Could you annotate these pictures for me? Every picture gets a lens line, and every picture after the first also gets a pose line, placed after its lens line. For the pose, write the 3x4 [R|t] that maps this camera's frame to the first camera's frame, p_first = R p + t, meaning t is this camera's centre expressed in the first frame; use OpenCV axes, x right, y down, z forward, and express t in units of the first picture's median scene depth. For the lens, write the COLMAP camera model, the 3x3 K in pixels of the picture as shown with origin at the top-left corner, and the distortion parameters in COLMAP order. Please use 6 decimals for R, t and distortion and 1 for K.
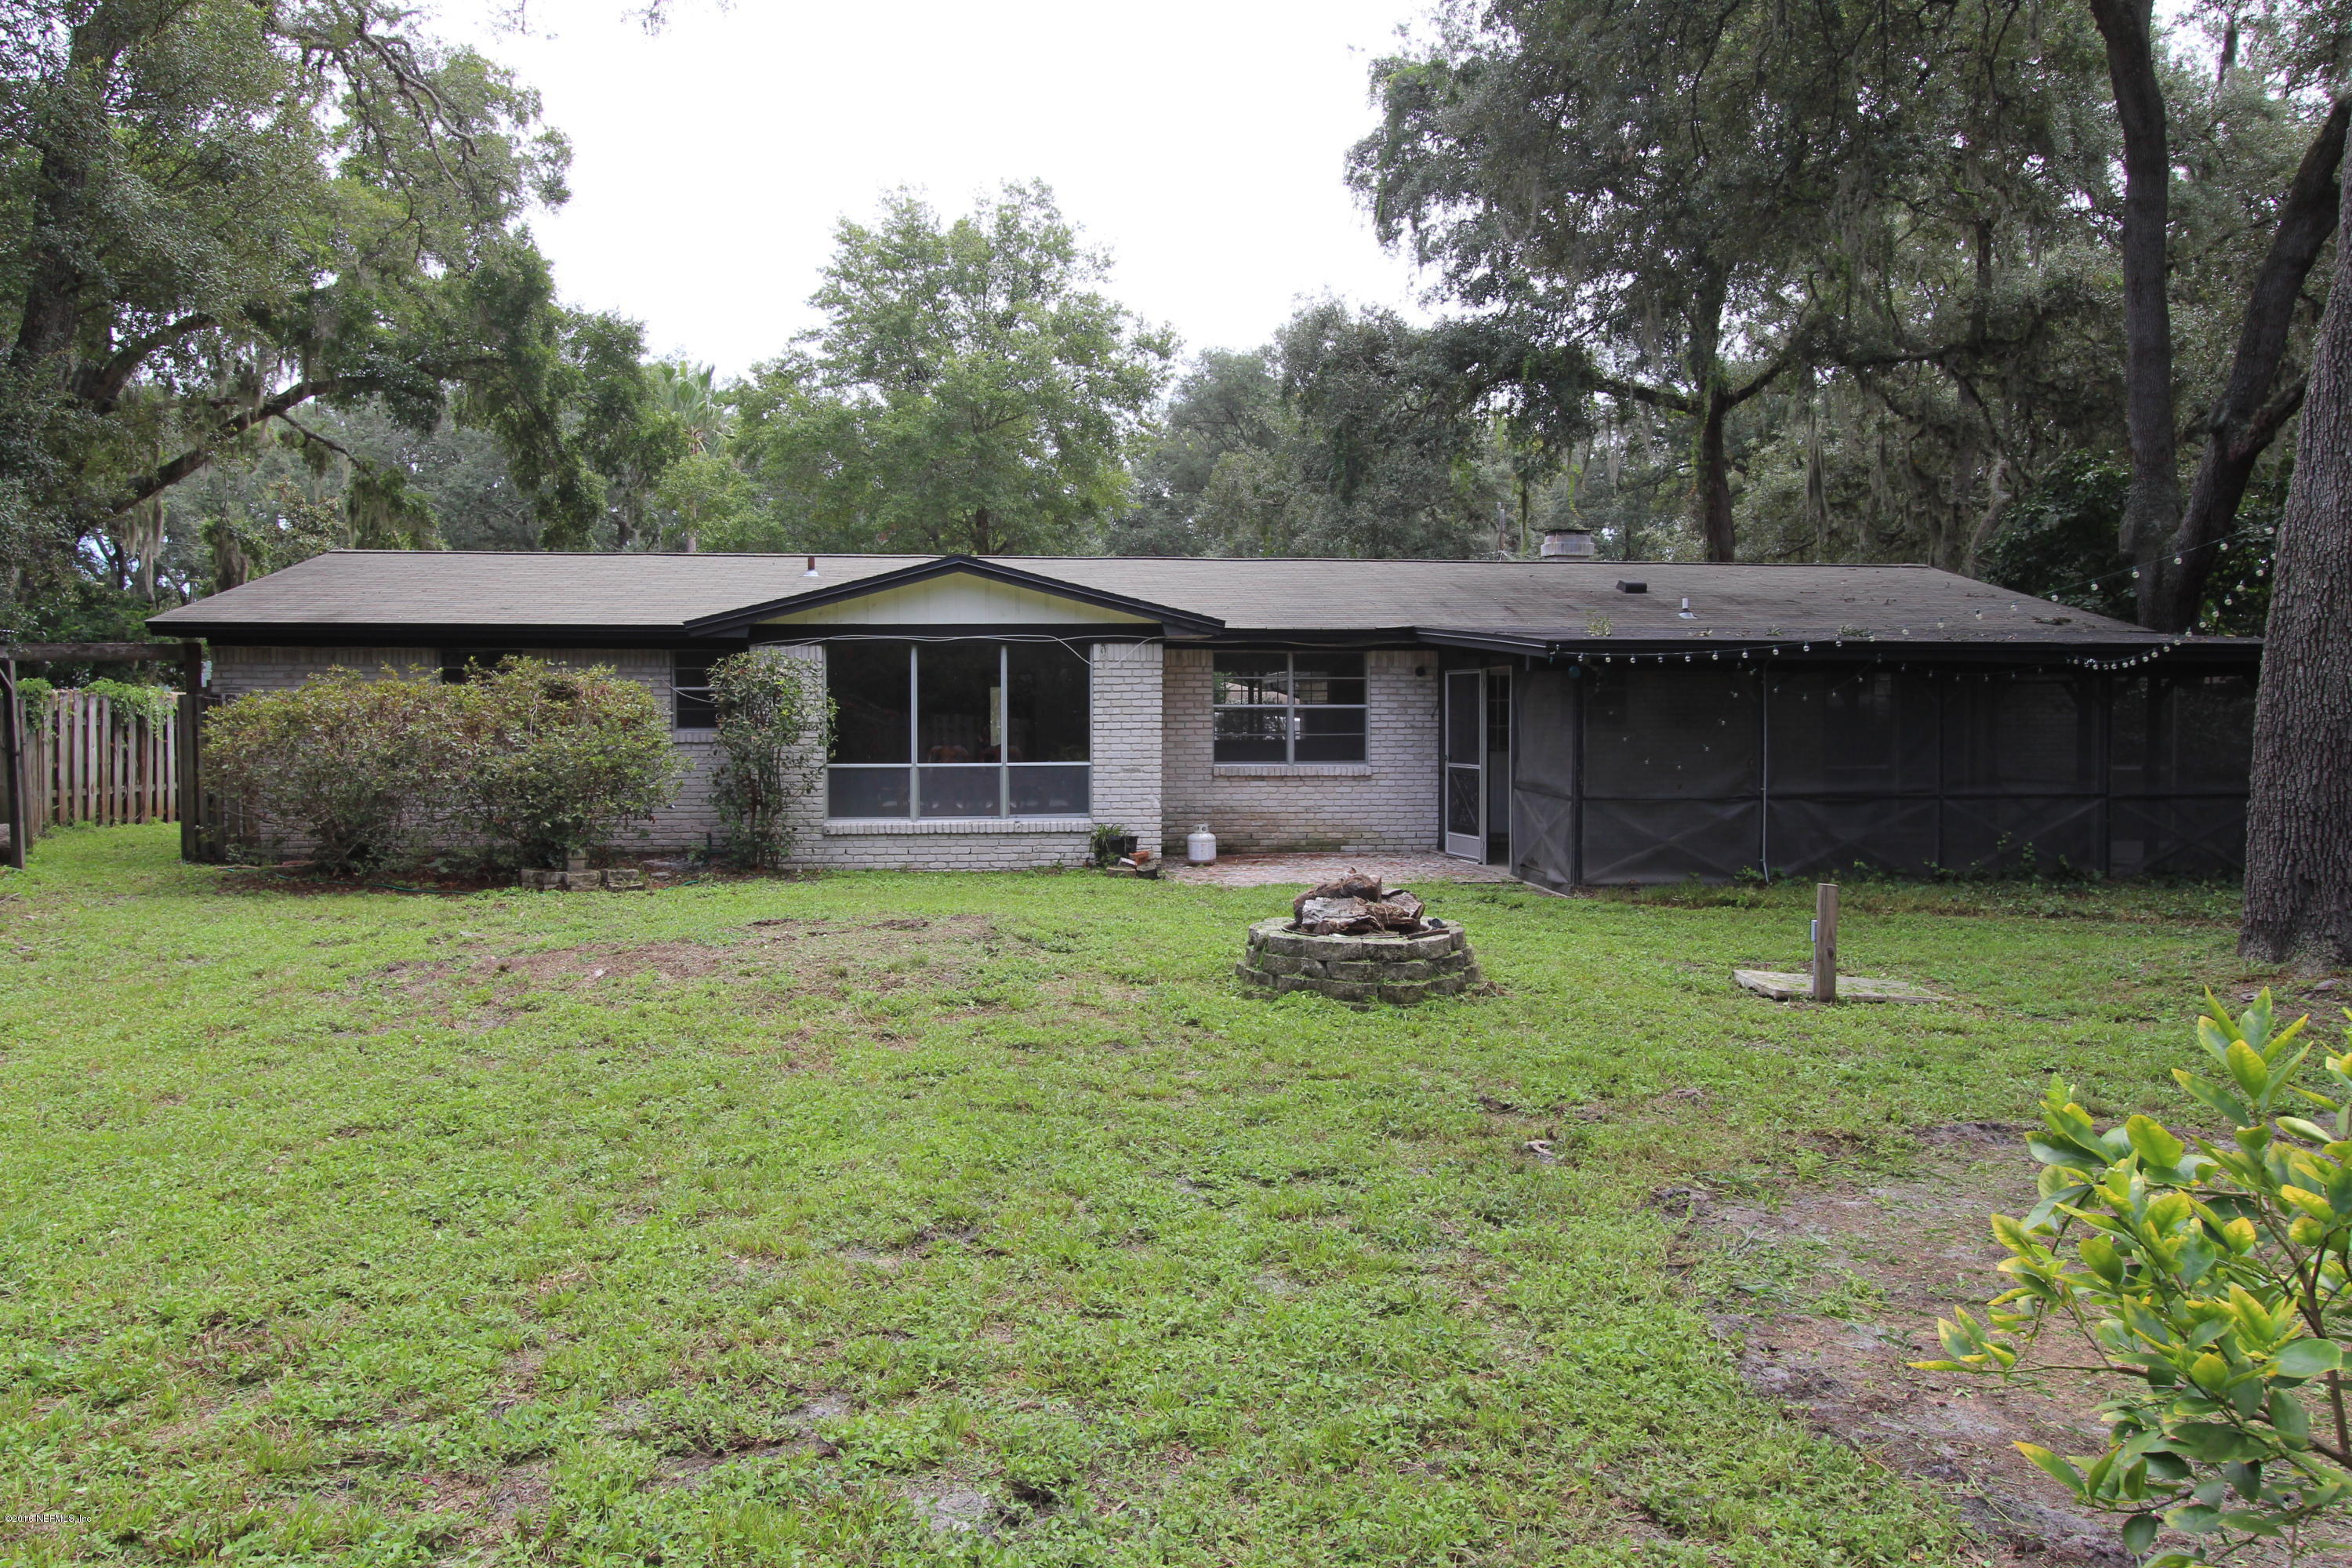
lens RADIAL K [[1643.9, 0, 1180.7], [0, 1643.9, 783.0], [0, 0, 1]] dist [0.034071, 0.001237]
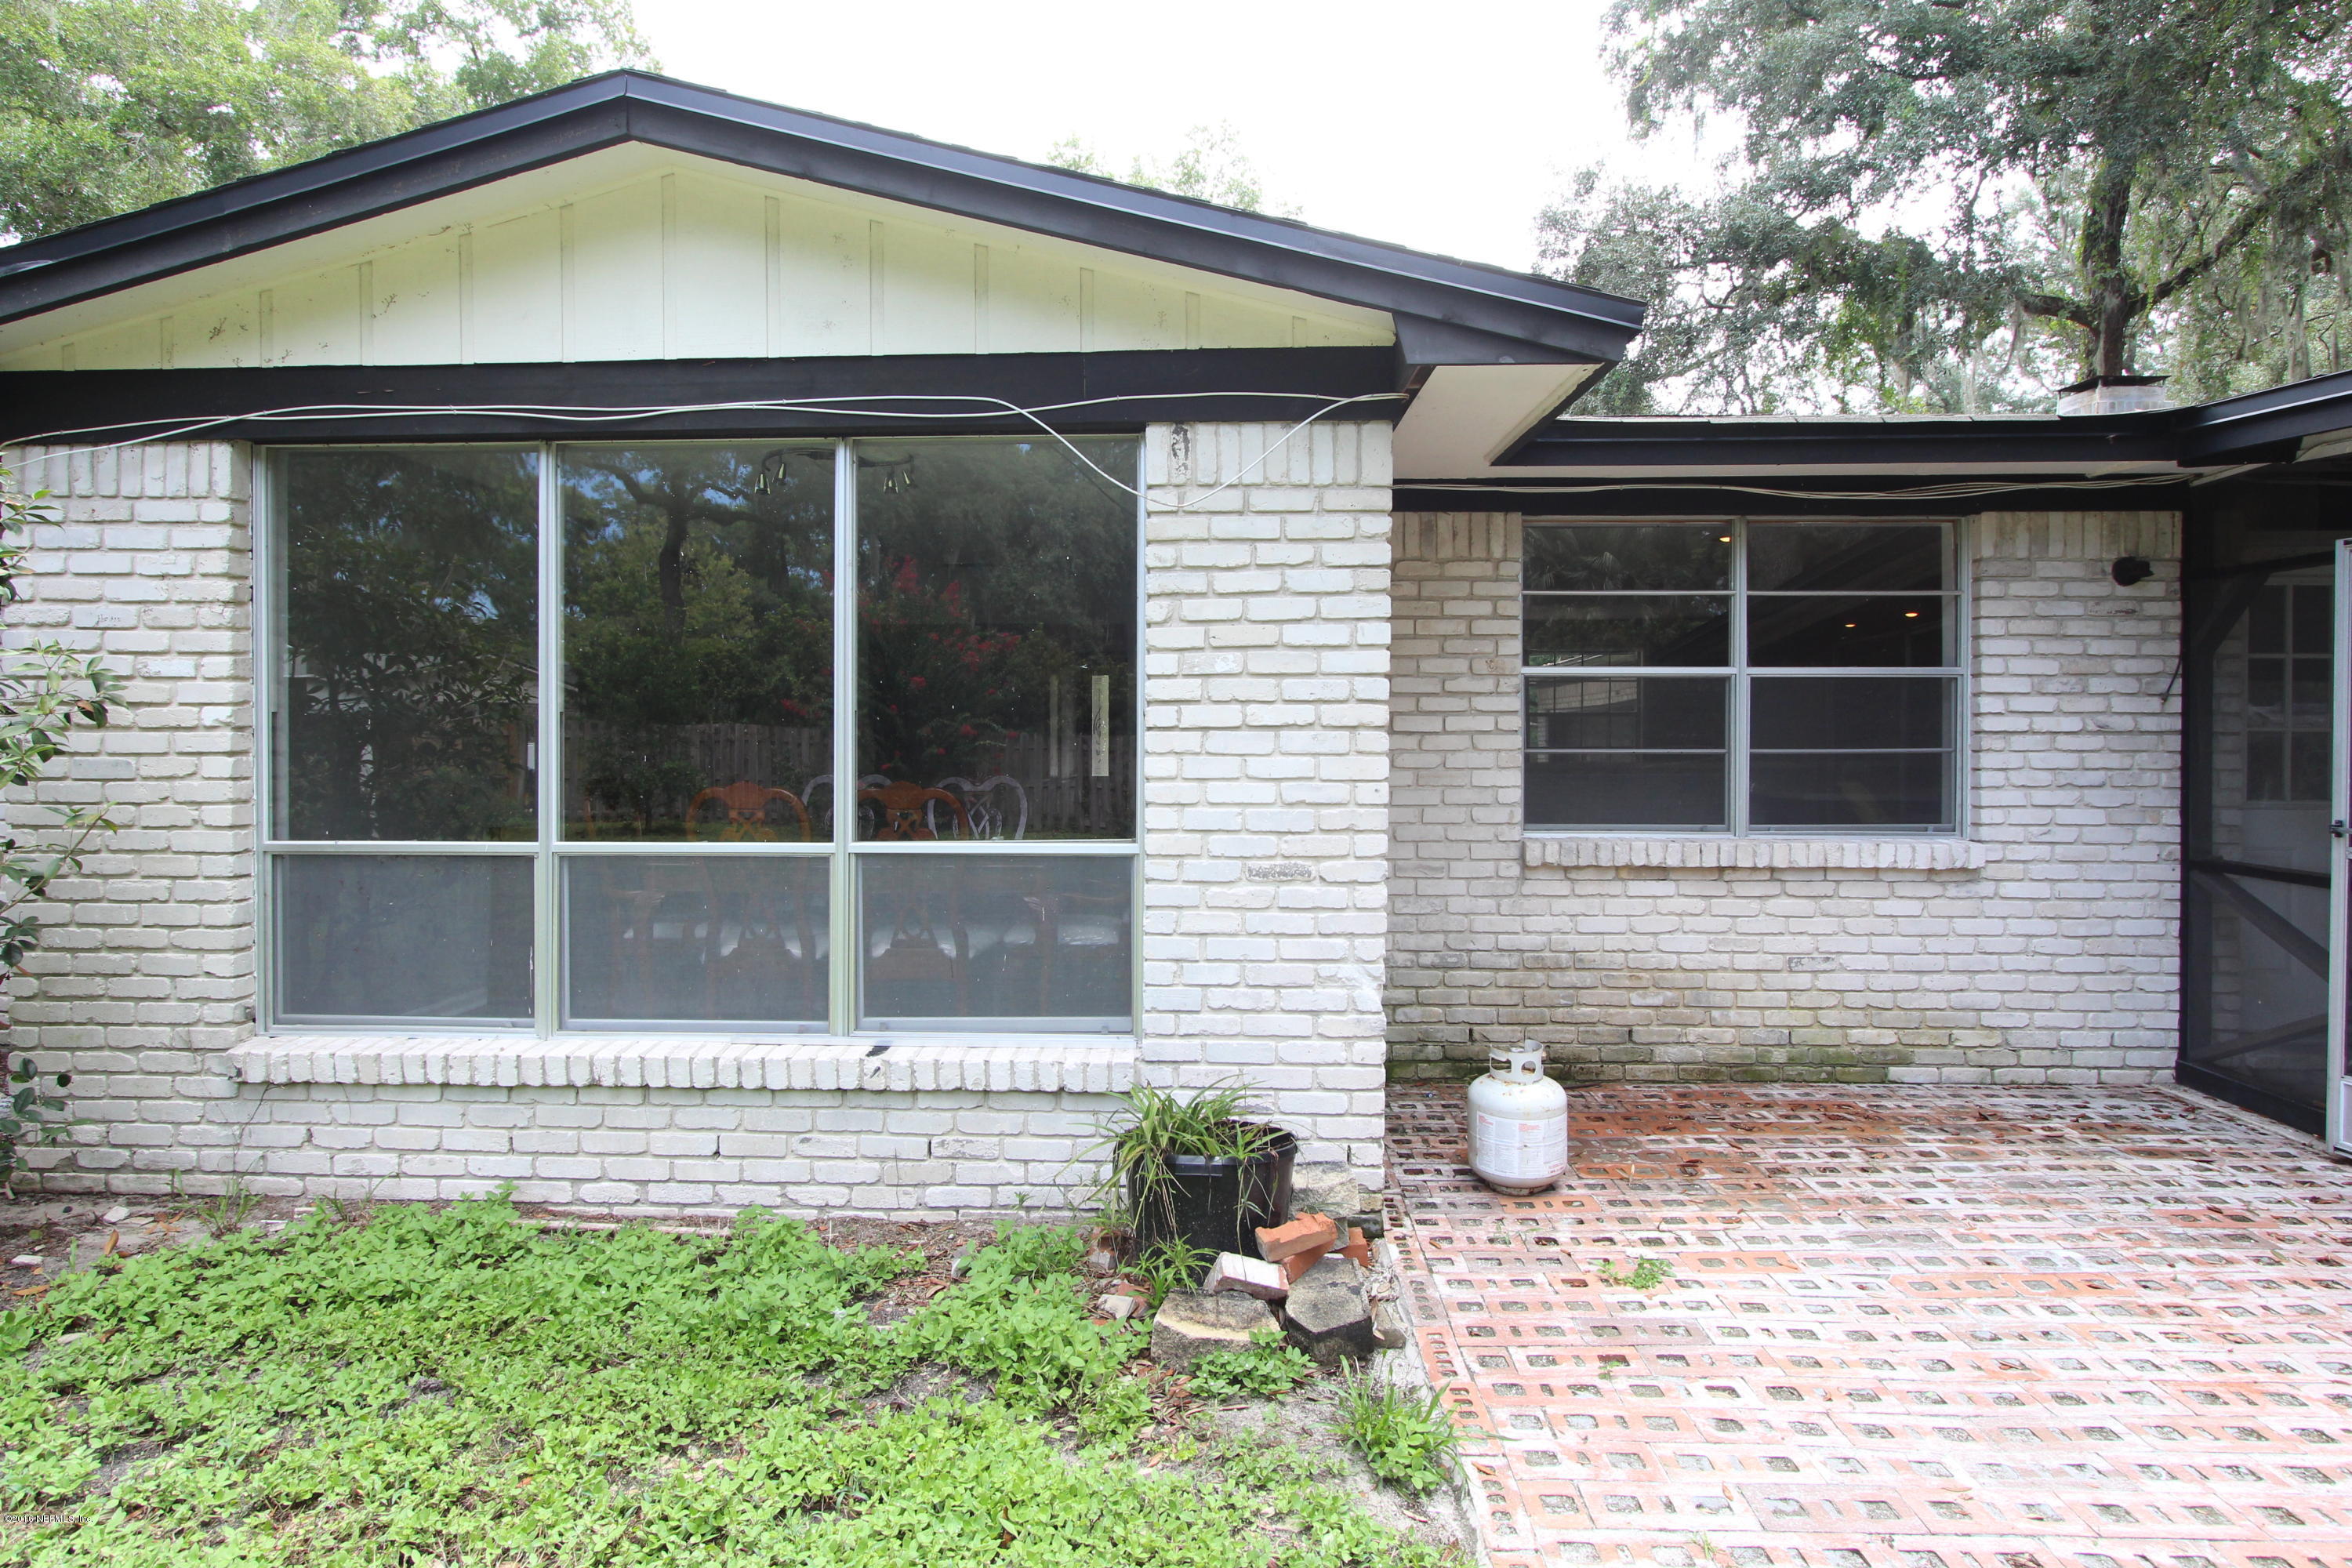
lens RADIAL K [[1279.5, 0, 1181.4], [0, 1279.5, 769.6], [0, 0, 1]] dist [-0.003446, 0.001552]
pose [[0.988644, 0.007437, -0.150093, -0.013763], [-0.008928, 0.999917, -0.009261, -0.023753], [0.150012, 0.010496, 0.988628, 0.783763]]
